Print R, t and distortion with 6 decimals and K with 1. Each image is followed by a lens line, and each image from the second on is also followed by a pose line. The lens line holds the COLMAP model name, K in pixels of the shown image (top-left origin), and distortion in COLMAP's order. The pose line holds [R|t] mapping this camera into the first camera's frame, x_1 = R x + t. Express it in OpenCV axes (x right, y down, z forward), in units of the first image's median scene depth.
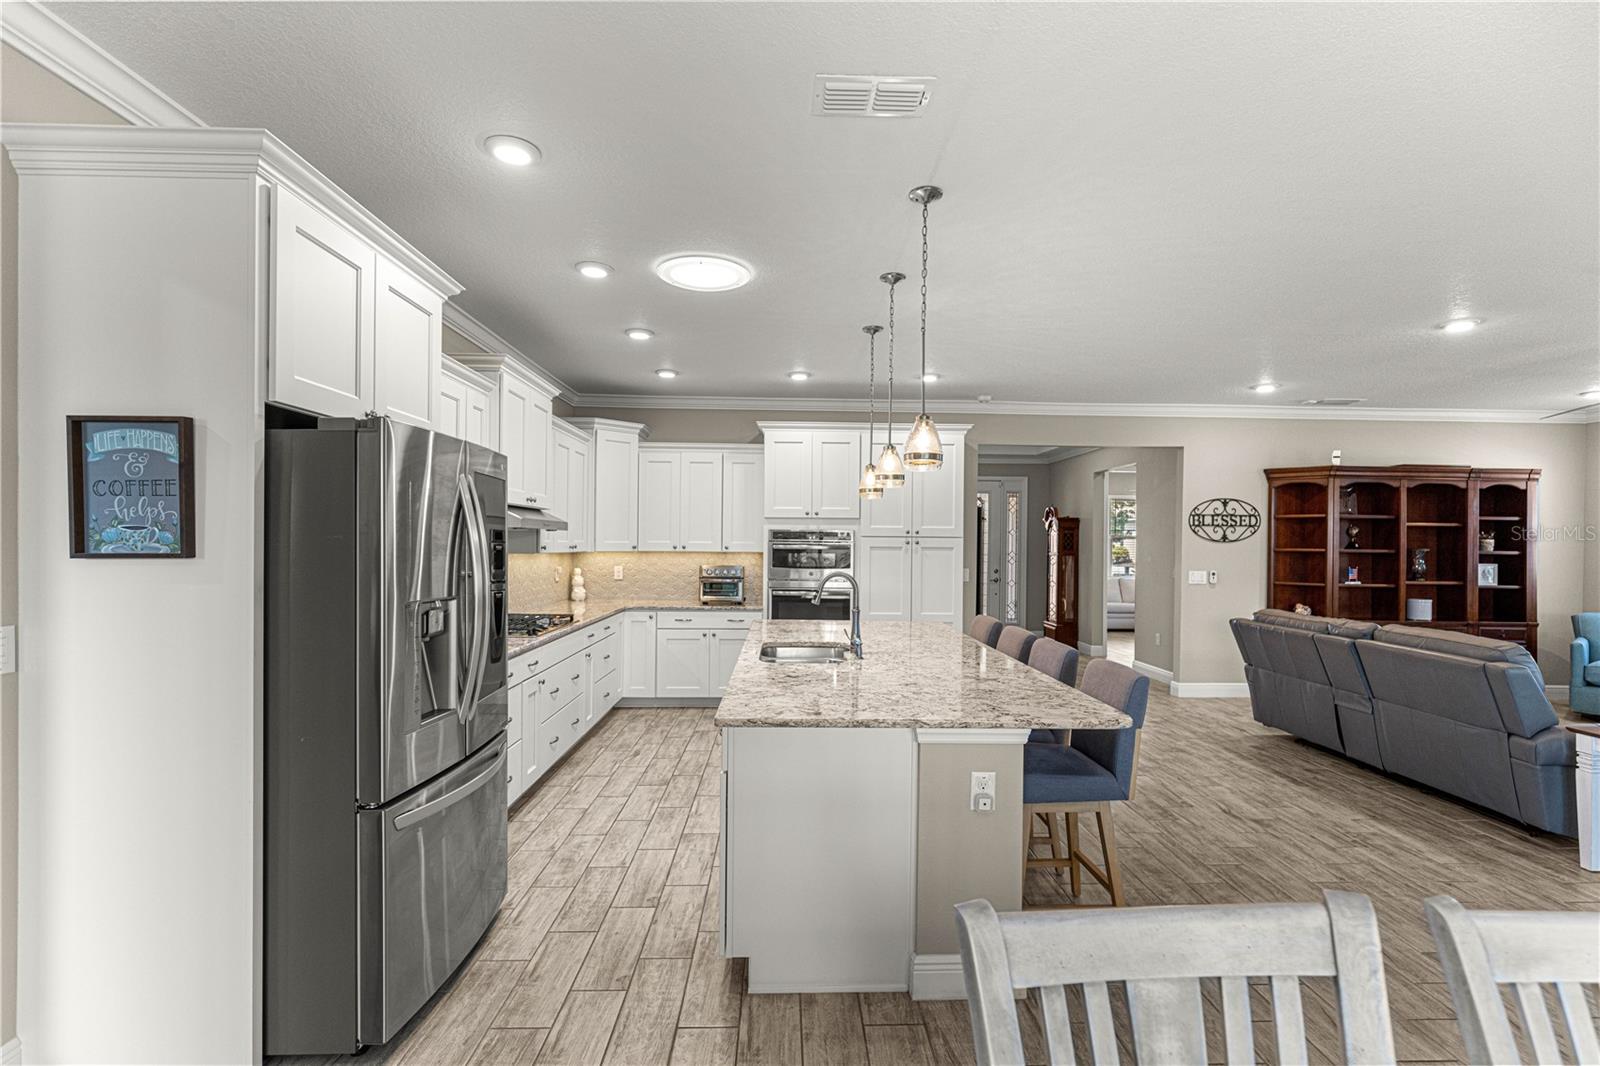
lens RADIAL K [[751.3, 0, 797.0], [0, 751.3, 539.5], [0, 0, 1]] dist [-0.001496, -0.000404]
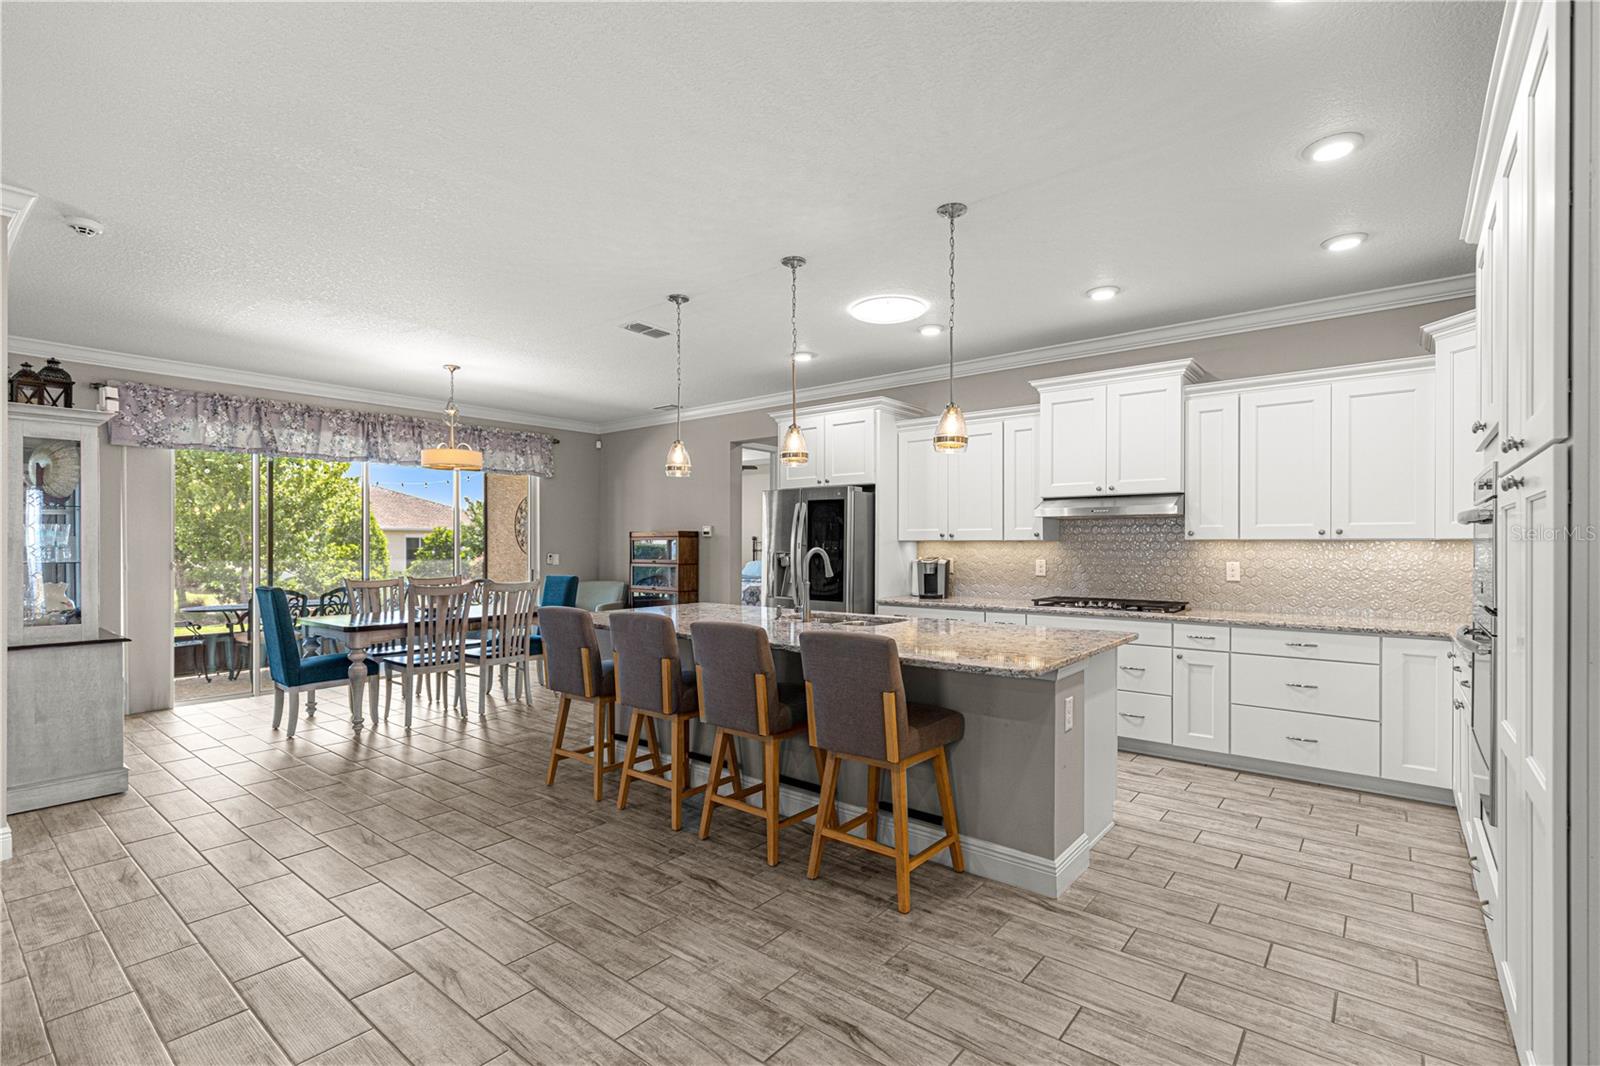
lens RADIAL K [[721.8, 0, 810.4], [0, 721.8, 540.4], [0, 0, 1]] dist [0.009534, -0.002452]
pose [[-0.632770, -0.014884, -0.774197, 0.644695], [-0.003475, 0.999860, -0.016382, 0.035644], [0.774332, -0.007676, -0.632733, 1.211803]]
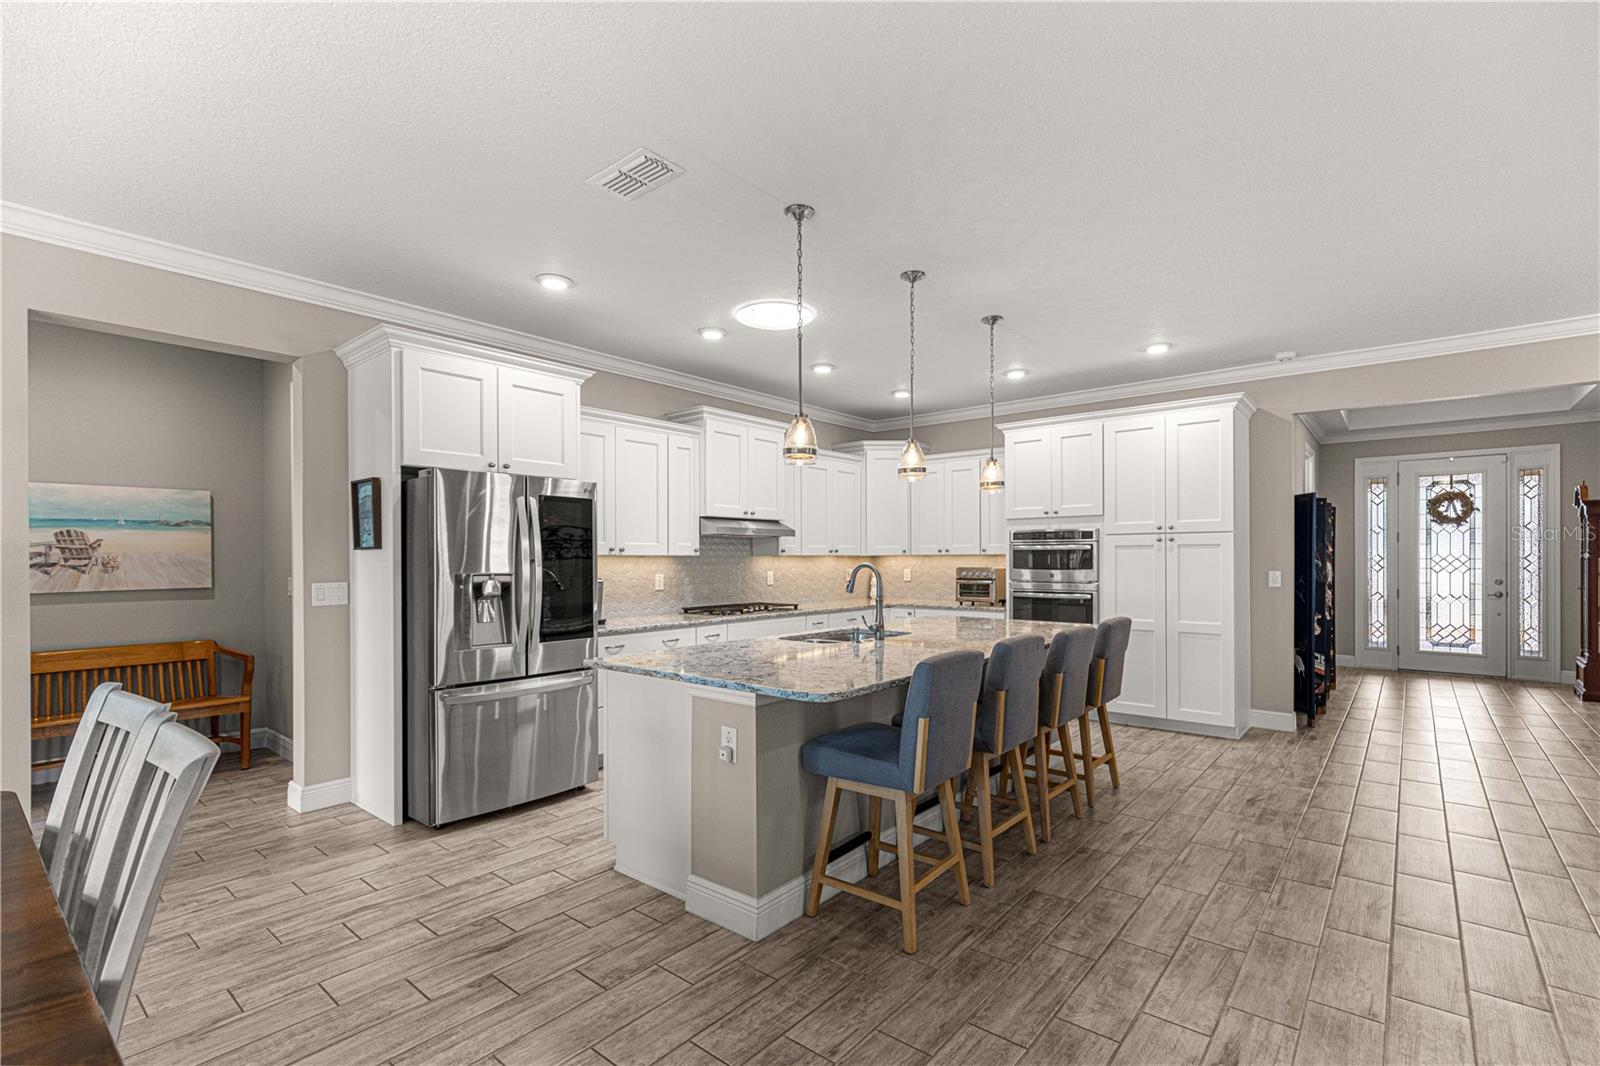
lens RADIAL K [[721.8, 0, 803.3], [0, 721.8, 551.2], [0, 0, 1]] dist [0.009534, -0.002452]
pose [[0.753596, -0.019088, -0.657061, 0.485106], [0.014664, 0.999818, -0.012227, 0.027019], [0.657175, -0.000421, 0.753738, 0.116238]]
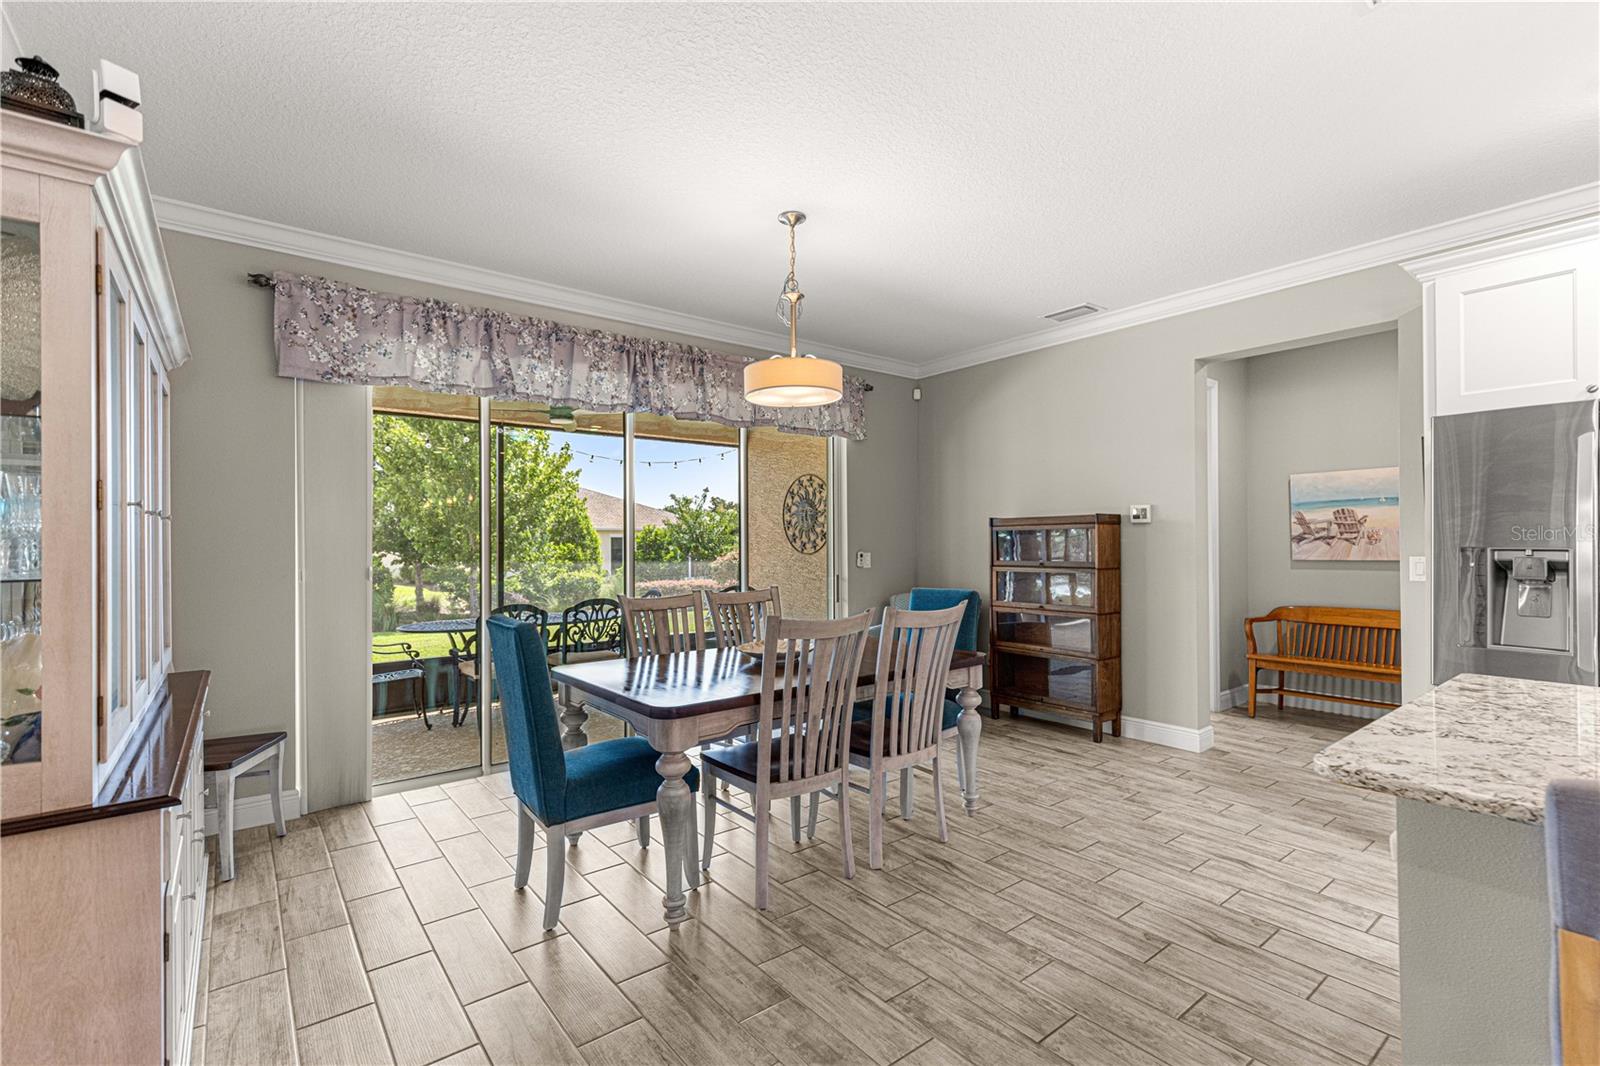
lens RADIAL K [[721.8, 0, 821.1], [0, 721.8, 530.5], [0, 0, 1]] dist [0.009534, -0.002452]
pose [[-0.783549, -0.016468, -0.621112, 0.492574], [0.000669, 0.999626, -0.027349, 0.037882], [0.621330, -0.021845, -0.783245, 0.558907]]
